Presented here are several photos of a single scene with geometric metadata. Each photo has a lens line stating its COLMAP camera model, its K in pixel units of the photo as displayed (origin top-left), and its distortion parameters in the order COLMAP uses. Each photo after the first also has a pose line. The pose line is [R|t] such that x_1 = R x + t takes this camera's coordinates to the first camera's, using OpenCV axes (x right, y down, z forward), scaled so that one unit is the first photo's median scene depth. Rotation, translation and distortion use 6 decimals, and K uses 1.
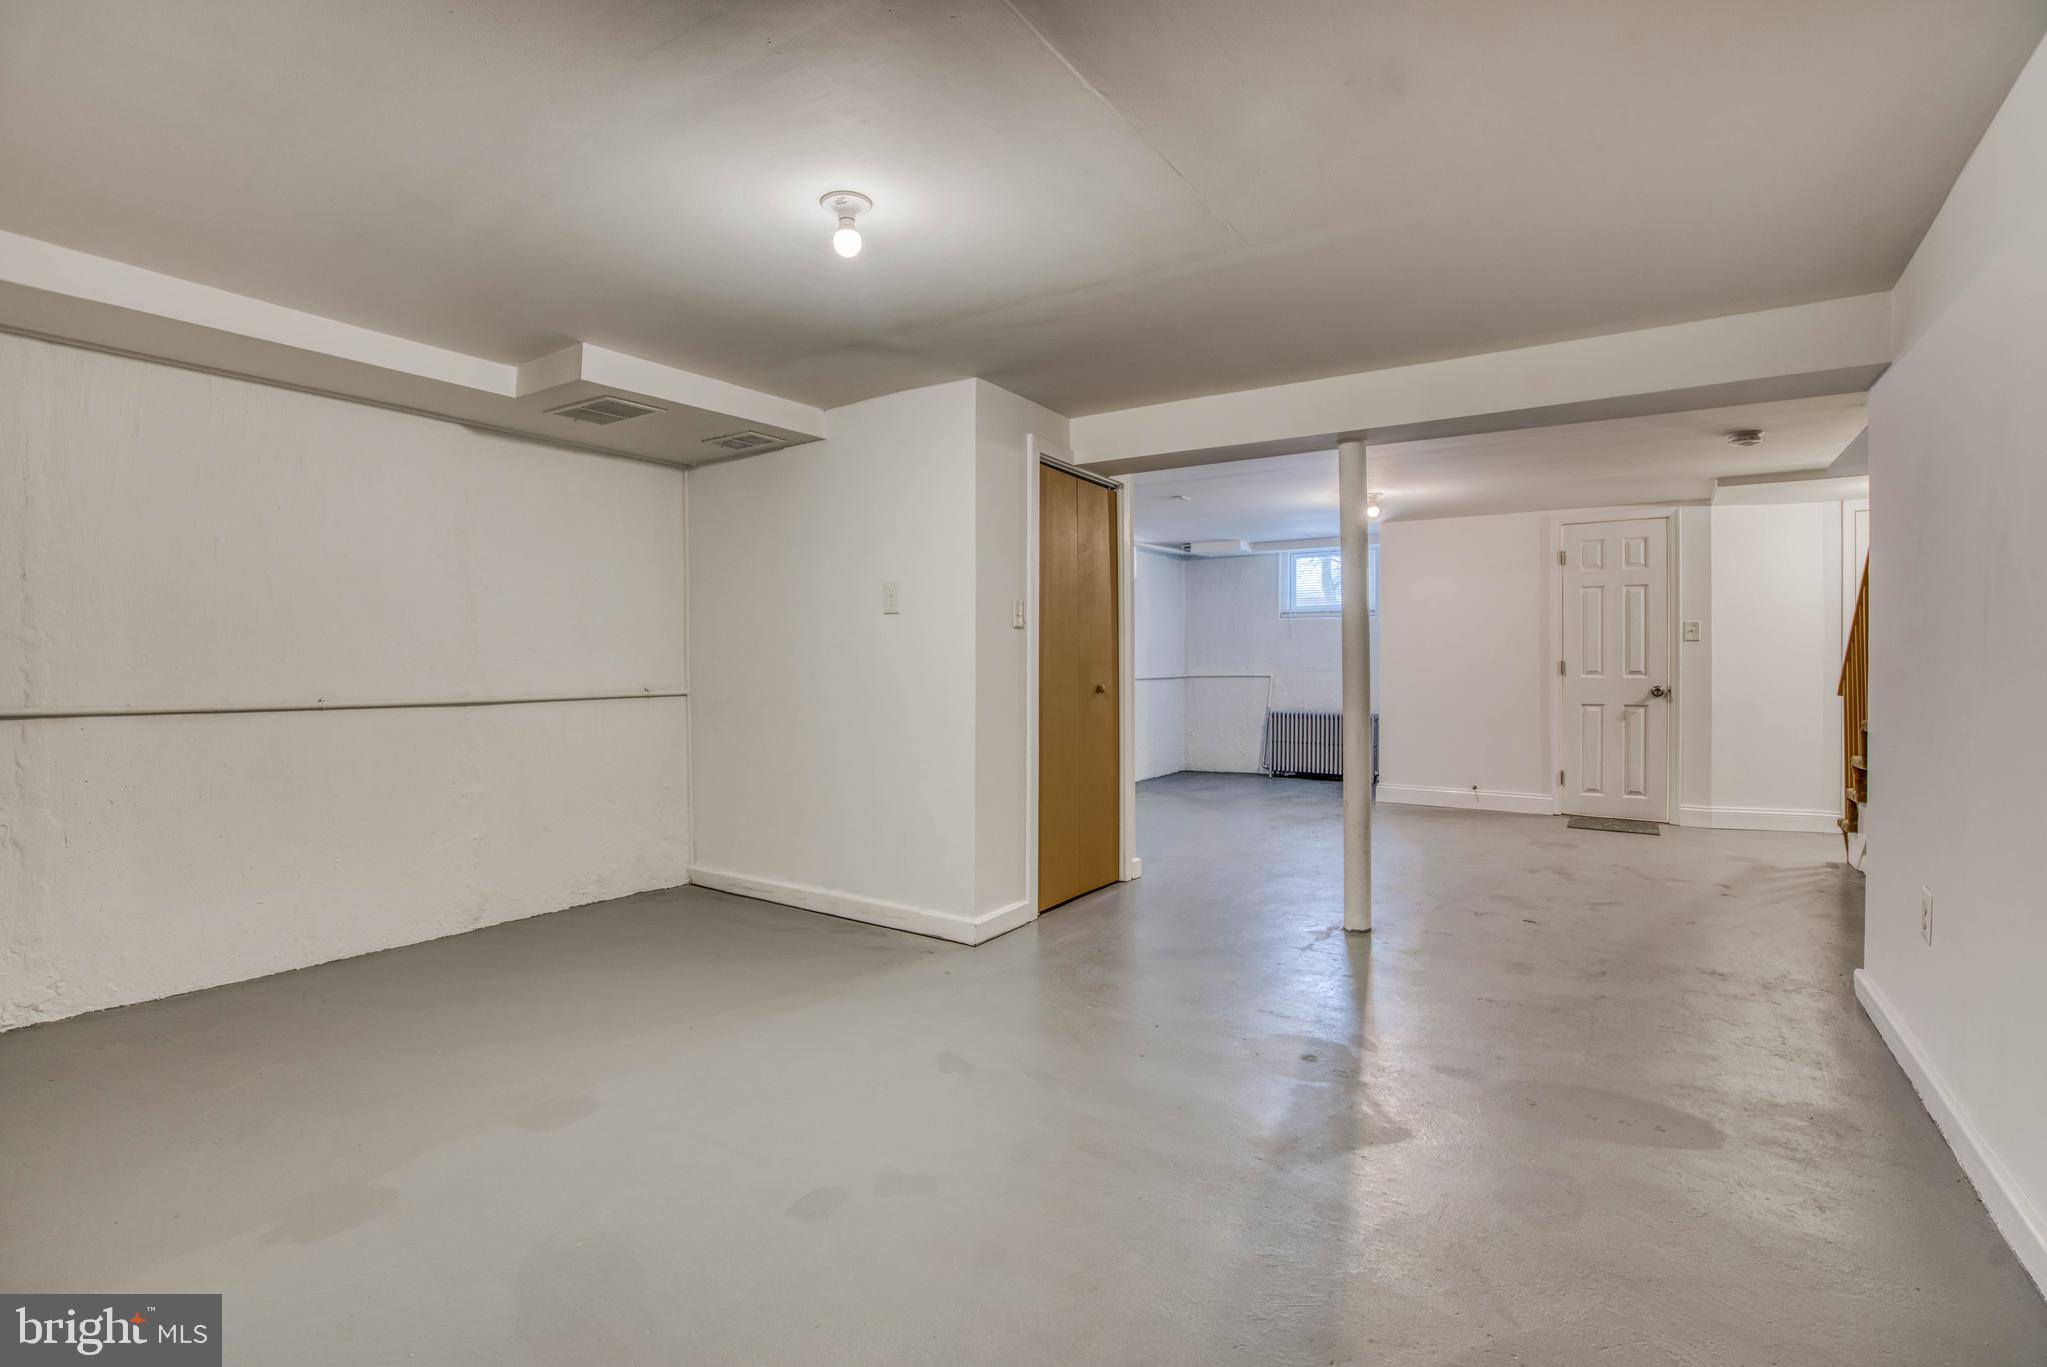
lens RADIAL K [[980.5, 0, 1003.2], [0, 980.5, 687.3], [0, 0, 1]] dist [-0.073637, 0.042958]
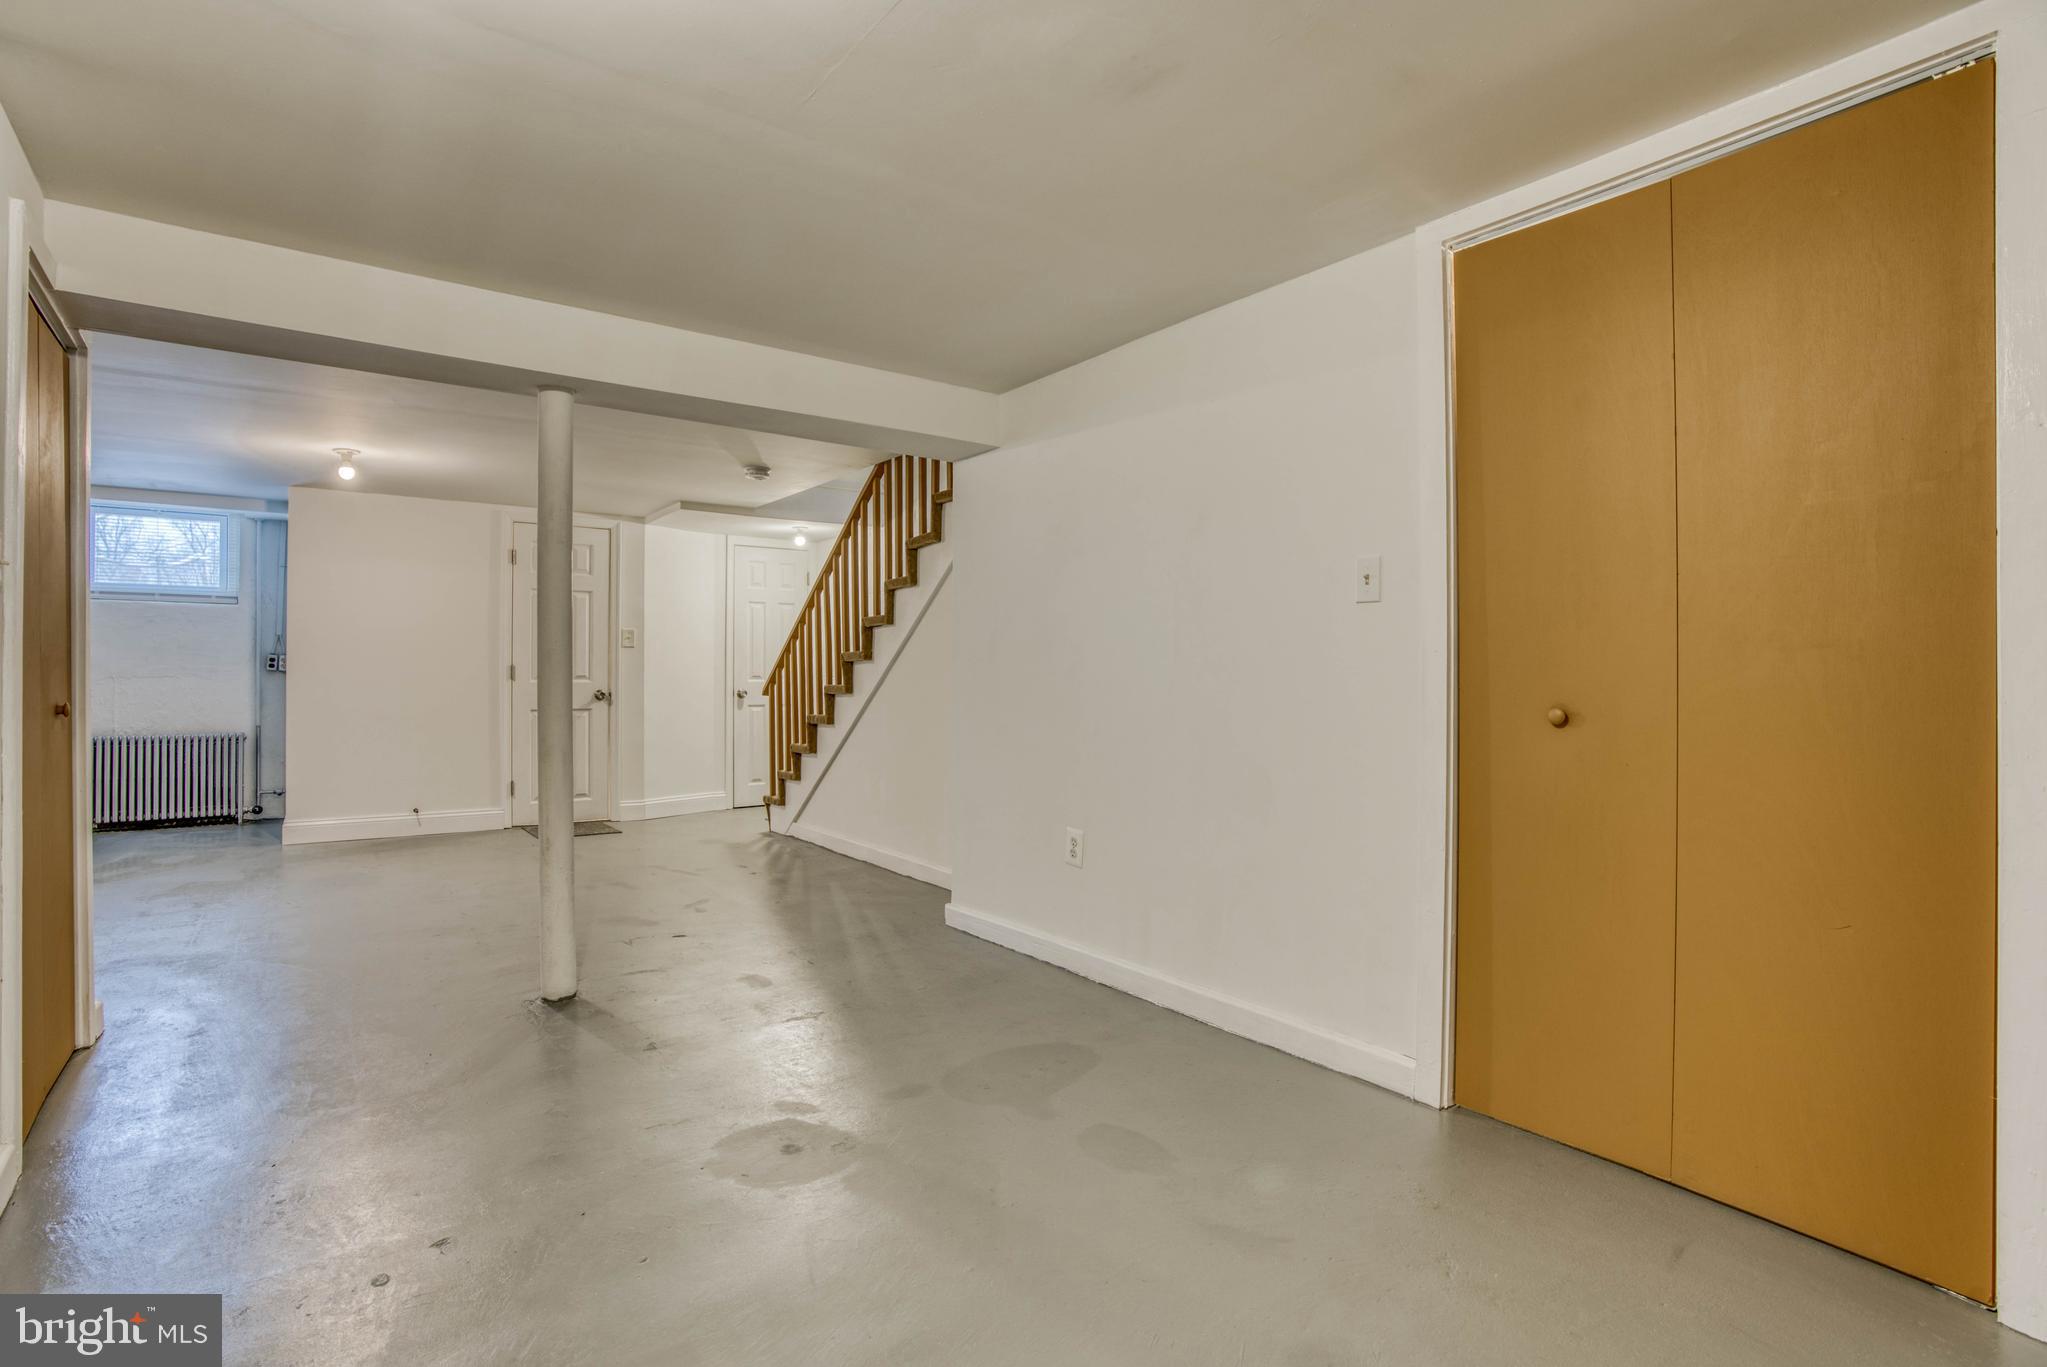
lens RADIAL K [[980.5, 0, 1003.2], [0, 980.5, 687.3], [0, 0, 1]] dist [-0.073637, 0.042958]
pose [[0.327550, -0.011459, 0.944764, -0.169558], [0.016840, 0.999838, 0.006288, -0.003606], [-0.944684, 0.013851, 0.327690, 0.243733]]
